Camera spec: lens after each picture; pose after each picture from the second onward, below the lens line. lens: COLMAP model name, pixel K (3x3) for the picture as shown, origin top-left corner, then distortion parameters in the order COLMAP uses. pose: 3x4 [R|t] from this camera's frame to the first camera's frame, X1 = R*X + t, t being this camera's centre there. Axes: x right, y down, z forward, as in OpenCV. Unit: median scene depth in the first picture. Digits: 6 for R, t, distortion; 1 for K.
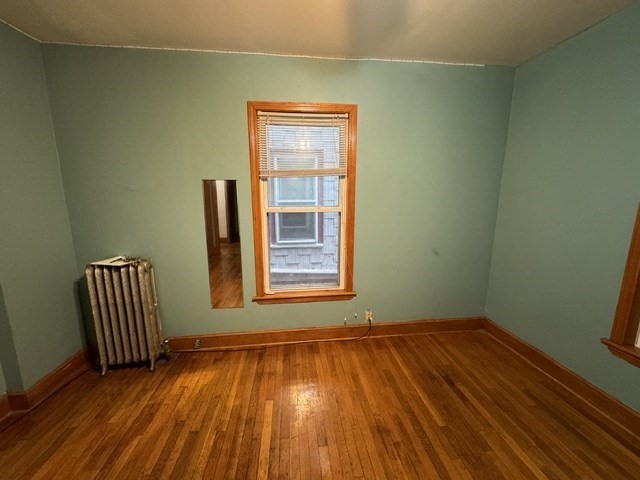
lens RADIAL K [[255.6, 0, 321.0], [0, 255.6, 238.0], [0, 0, 1]] dist [-0.000471, 0.000971]
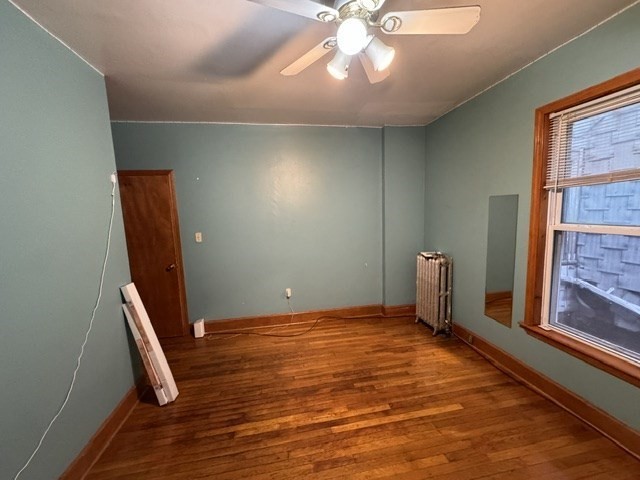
lens RADIAL K [[255.6, 0, 321.9], [0, 255.6, 240.4], [0, 0, 1]] dist [-0.000471, 0.000971]
pose [[0.062635, 0.116412, -0.991224, 0.630131], [-0.138187, 0.984620, 0.106905, -0.059350], [0.988424, 0.130278, 0.077758, 0.223172]]
